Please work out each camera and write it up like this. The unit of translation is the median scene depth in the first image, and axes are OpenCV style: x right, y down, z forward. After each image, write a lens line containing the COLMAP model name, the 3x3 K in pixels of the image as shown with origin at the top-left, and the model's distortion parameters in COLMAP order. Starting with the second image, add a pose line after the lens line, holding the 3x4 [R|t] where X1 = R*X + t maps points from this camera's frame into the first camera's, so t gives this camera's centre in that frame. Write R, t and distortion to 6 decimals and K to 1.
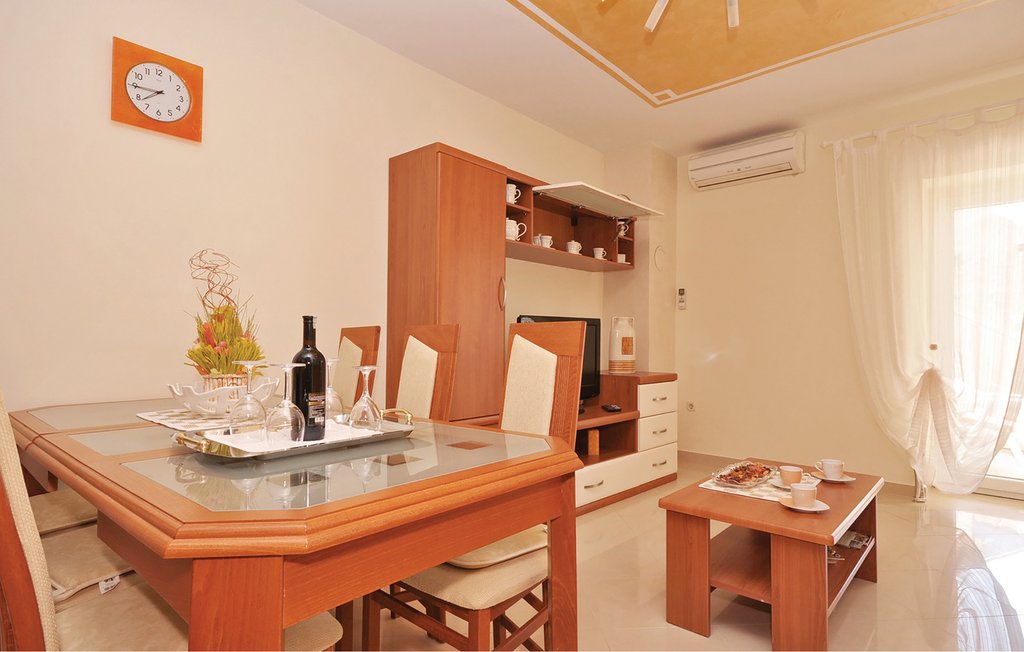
lens RADIAL K [[554.9, 0, 512.3], [0, 554.9, 325.8], [0, 0, 1]] dist [0.014681, 0.003443]
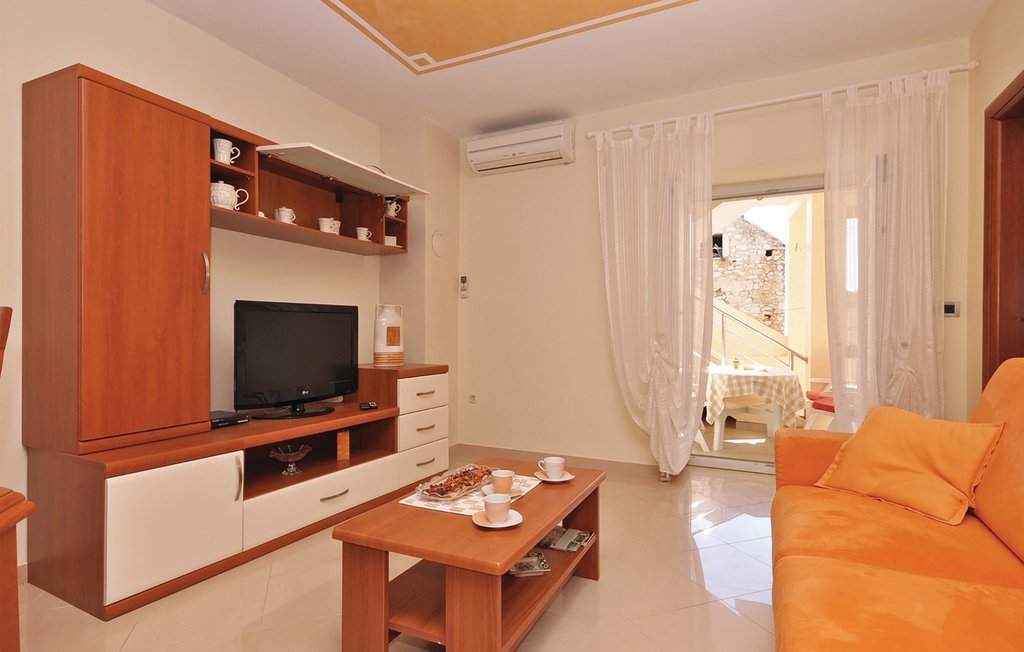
lens RADIAL K [[530.2, 0, 516.0], [0, 530.2, 329.5], [0, 0, 1]] dist [0.014897, 0.002434]
pose [[0.961919, -0.002660, 0.273322, 0.175940], [-0.004637, 0.999650, 0.026047, 0.001165], [-0.273296, -0.026323, 0.961570, 0.110177]]
